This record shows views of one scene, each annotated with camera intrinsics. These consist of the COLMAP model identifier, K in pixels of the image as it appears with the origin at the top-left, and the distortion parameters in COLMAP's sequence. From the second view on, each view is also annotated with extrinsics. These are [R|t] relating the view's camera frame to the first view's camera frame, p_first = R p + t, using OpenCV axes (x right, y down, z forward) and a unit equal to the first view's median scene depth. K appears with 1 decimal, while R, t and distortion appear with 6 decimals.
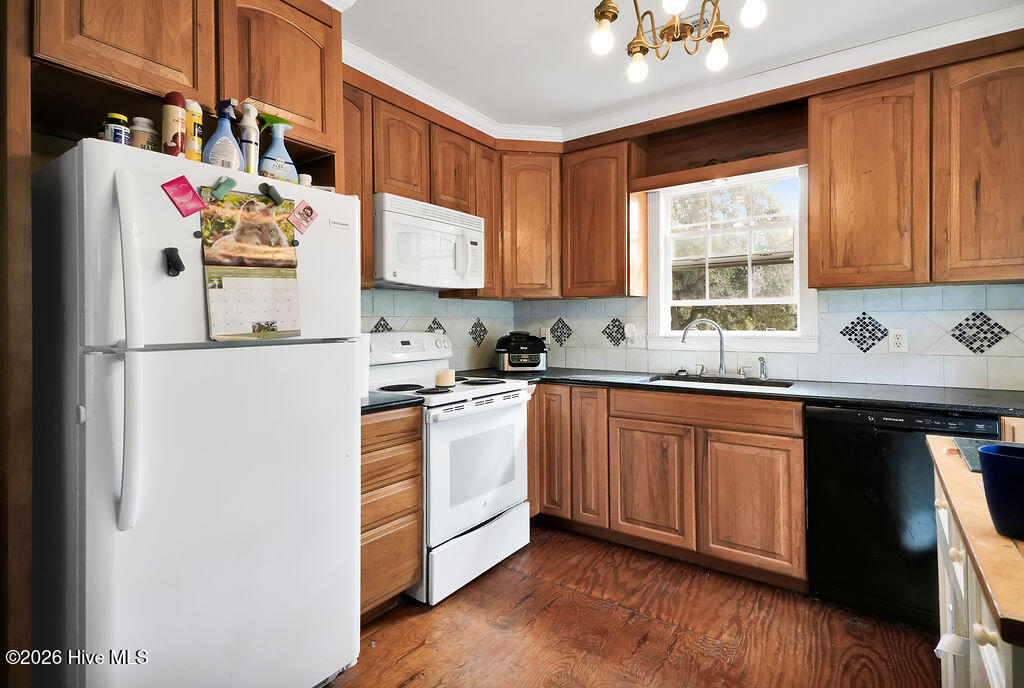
lens RADIAL K [[515.5, 0, 510.6], [0, 515.5, 322.4], [0, 0, 1]] dist [0.032501, -0.001874]
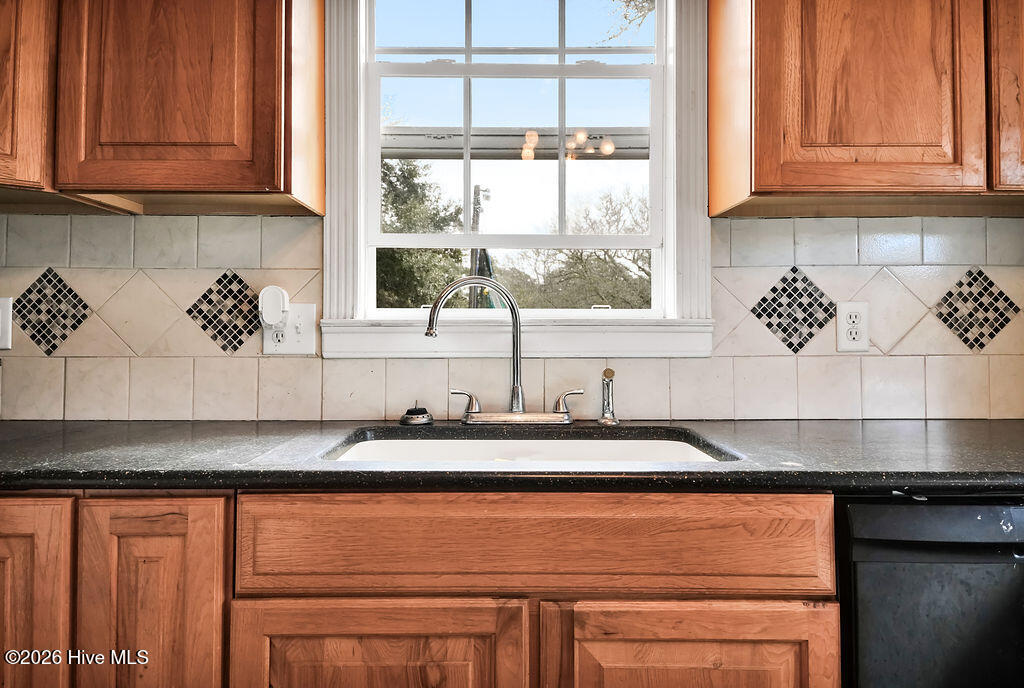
lens RADIAL K [[724.3, 0, 492.7], [0, 724.3, 309.1], [0, 0, 1]] dist [0.027923, -0.000923]
pose [[0.813604, 0.023050, 0.580962, 0.077491], [-0.007907, 0.999560, -0.028586, 0.039243], [-0.581365, 0.018664, 0.813429, 0.631421]]
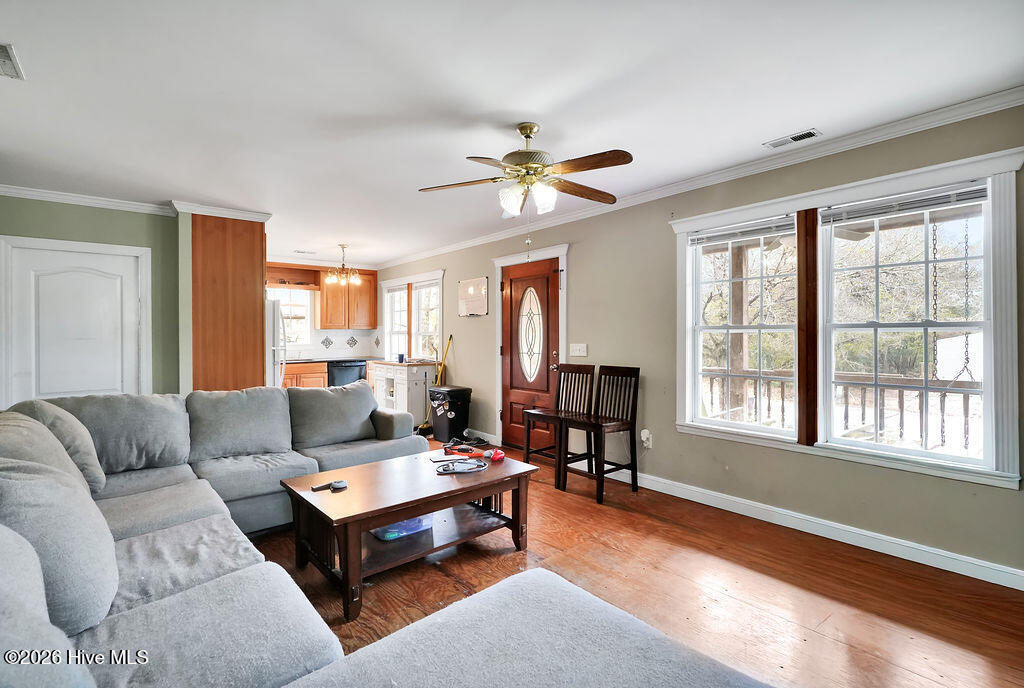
lens RADIAL K [[467.5, 0, 508.2], [0, 467.5, 325.4], [0, 0, 1]] dist [-0.001484, -0.000330]
pose [[0.256025, 0.022921, 0.966398, -1.867519], [-0.001109, 0.999725, -0.023418, -0.020202], [-0.966670, 0.004924, 0.255980, -0.844413]]
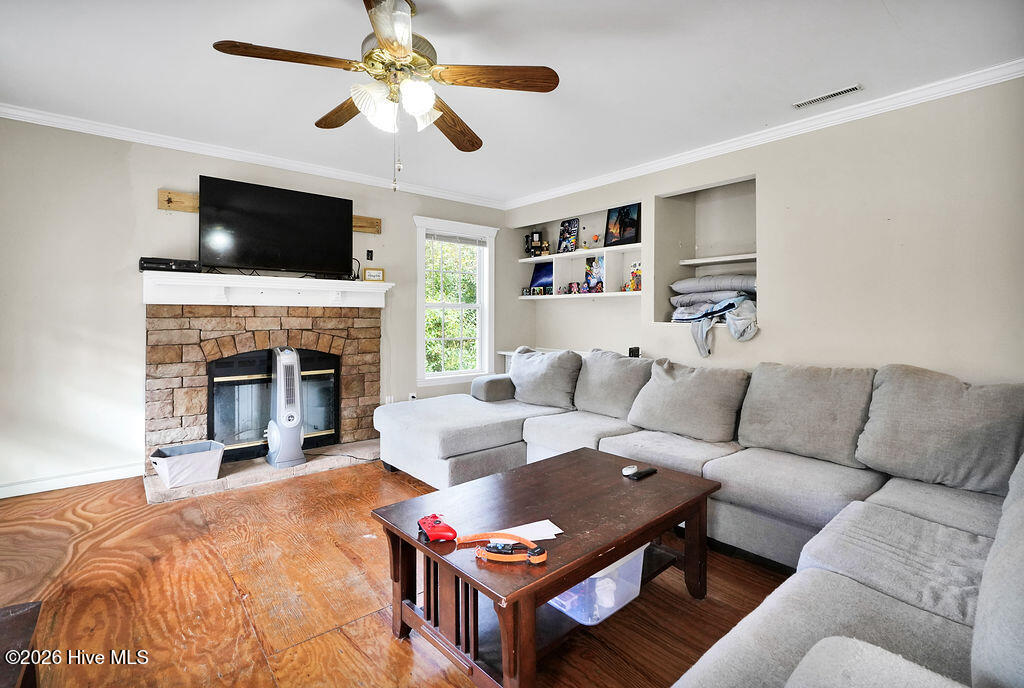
lens RADIAL K [[467.5, 0, 508.2], [0, 467.5, 325.4], [0, 0, 1]] dist [-0.001484, -0.000330]
pose [[-0.246515, 0.017515, -0.968981, -0.249154], [0.004125, 0.999847, 0.017023, 0.009752], [0.969130, 0.000199, -0.246549, -0.297919]]
